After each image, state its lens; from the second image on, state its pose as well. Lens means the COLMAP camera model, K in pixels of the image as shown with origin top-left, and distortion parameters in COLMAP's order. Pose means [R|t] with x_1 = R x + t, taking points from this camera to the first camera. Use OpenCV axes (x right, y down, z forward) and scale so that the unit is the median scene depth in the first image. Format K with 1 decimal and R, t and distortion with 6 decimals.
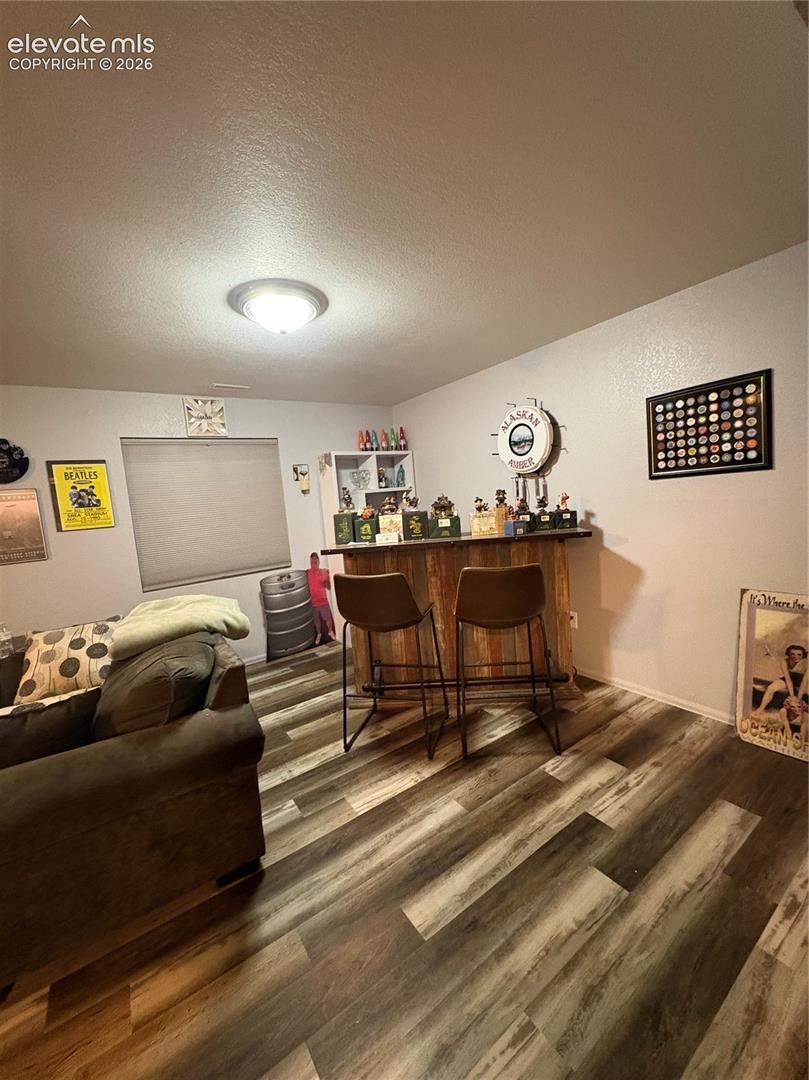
lens RADIAL K [[429.9, 0, 405.7], [0, 429.9, 534.6], [0, 0, 1]] dist [-0.002147, 0.000597]
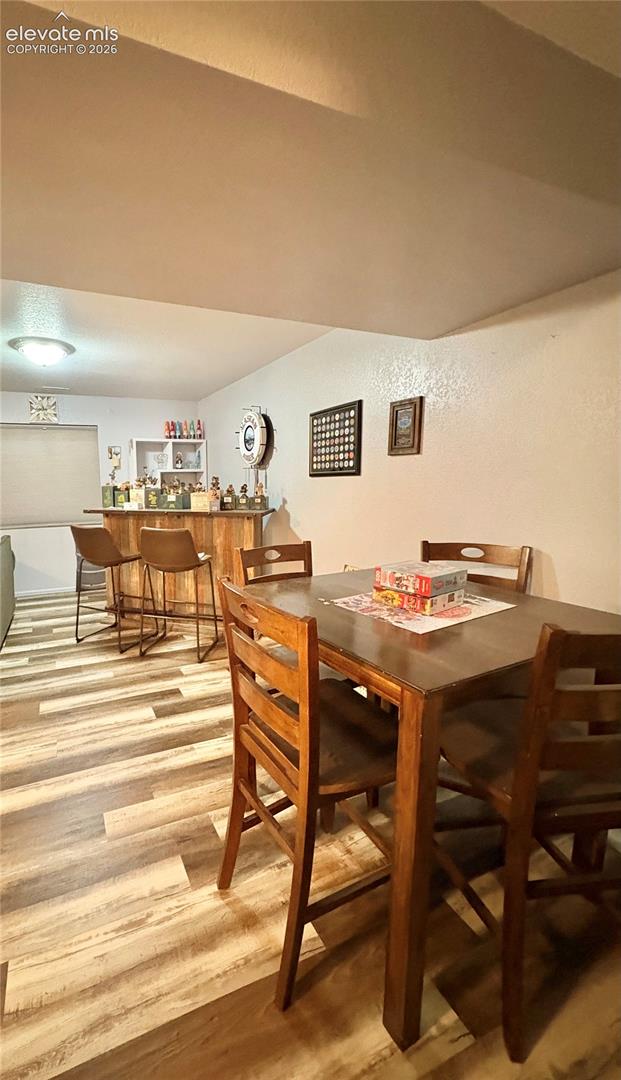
lens RADIAL K [[515.1, 0, 310.1], [0, 515.1, 543.4], [0, 0, 1]] dist [0.001541, -0.000085]
pose [[0.969361, 0.100018, -0.224355, 0.954220], [-0.089625, 0.994396, 0.056065, -0.016500], [0.228705, -0.034240, 0.972893, -0.525210]]
